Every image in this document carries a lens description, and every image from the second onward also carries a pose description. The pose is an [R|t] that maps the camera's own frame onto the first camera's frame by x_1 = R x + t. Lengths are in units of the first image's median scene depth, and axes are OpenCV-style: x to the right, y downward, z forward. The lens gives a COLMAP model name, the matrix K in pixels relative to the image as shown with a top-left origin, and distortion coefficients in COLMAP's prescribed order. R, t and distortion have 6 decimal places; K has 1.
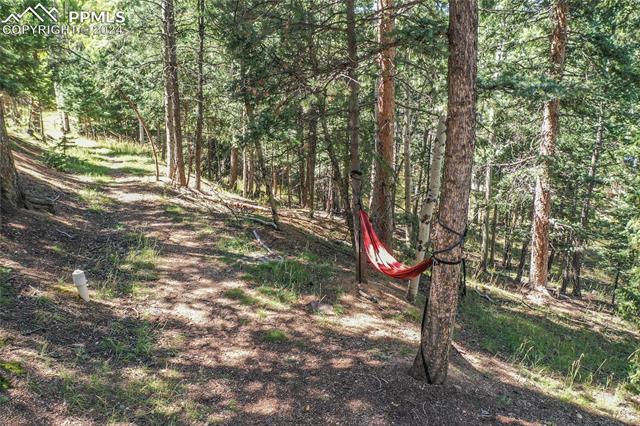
lens RADIAL K [[516.6, 0, 319.9], [0, 516.6, 213.2], [0, 0, 1]] dist [0.004225, 0.012284]
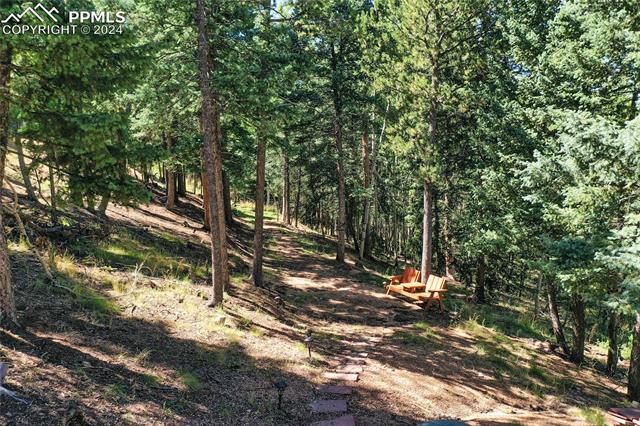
lens RADIAL K [[516.6, 0, 320.0], [0, 516.6, 211.9], [0, 0, 1]] dist [0.004225, 0.012284]
pose [[0.975731, 0.015366, -0.218432, 0.326108], [-0.043119, 0.991486, -0.122866, 0.153186], [0.214684, 0.129303, 0.968086, -1.045570]]
